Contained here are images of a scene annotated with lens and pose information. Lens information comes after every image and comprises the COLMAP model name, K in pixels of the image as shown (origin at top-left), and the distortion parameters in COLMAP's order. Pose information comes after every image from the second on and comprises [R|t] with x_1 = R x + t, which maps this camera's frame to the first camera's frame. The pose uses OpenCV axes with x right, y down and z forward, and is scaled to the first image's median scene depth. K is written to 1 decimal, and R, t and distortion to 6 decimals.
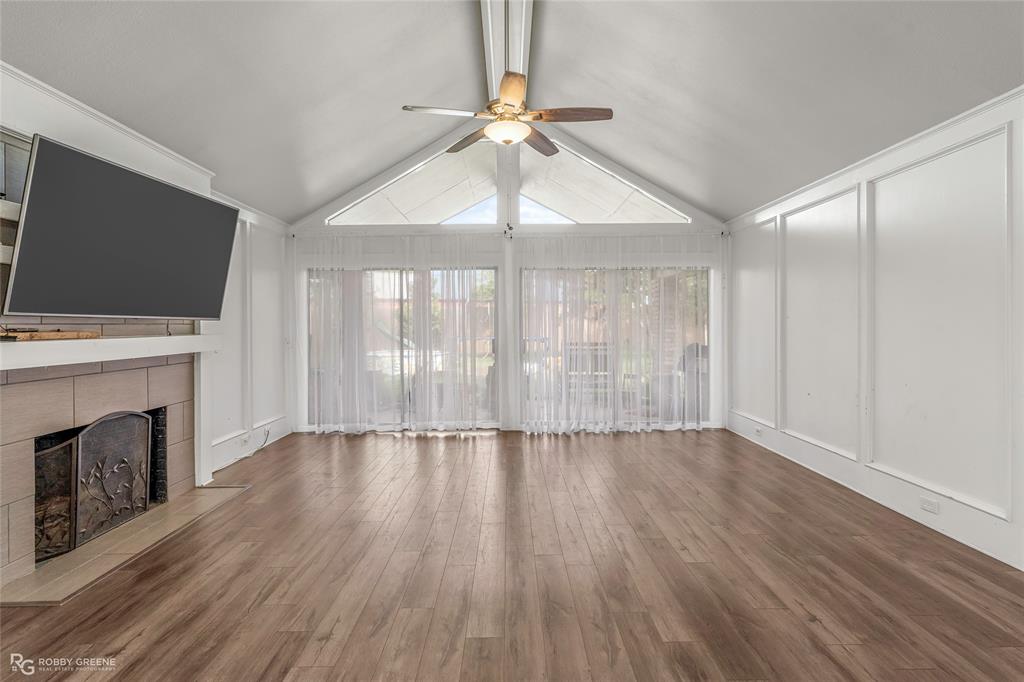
lens RADIAL K [[505.8, 0, 512.6], [0, 505.8, 325.1], [0, 0, 1]] dist [-0.004207, 0.001152]
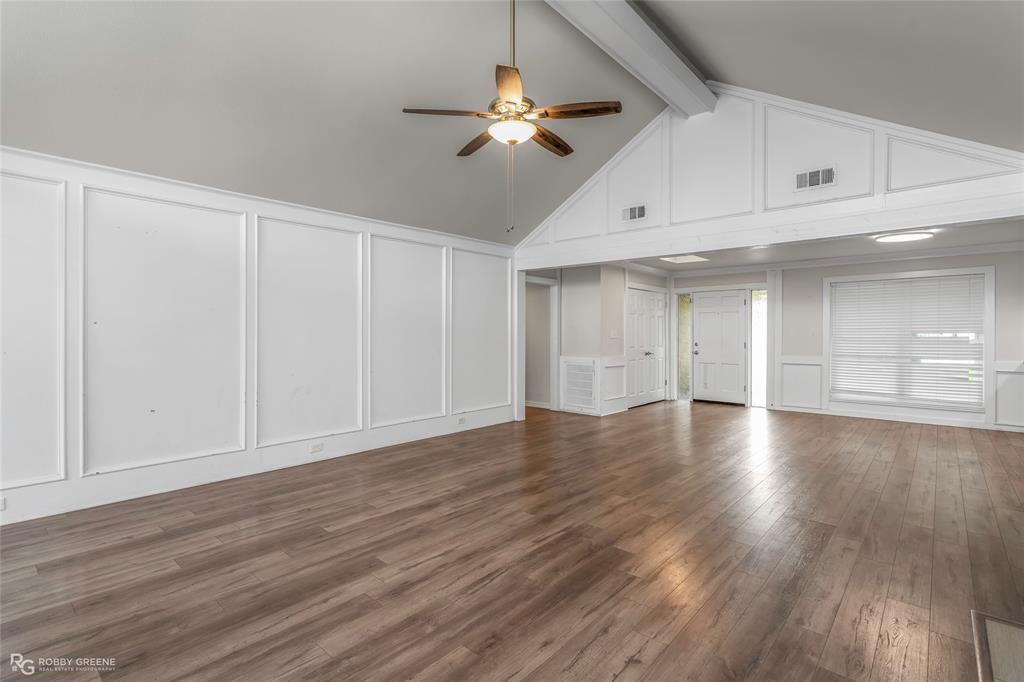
lens RADIAL K [[485.2, 0, 511.1], [0, 485.2, 331.6], [0, 0, 1]] dist [-0.003200, -0.000388]
pose [[-0.740303, 0.005939, 0.672247, -0.573156], [0.003820, 0.999982, -0.004628, 0.004924], [-0.672263, -0.000858, -0.740312, 1.537376]]
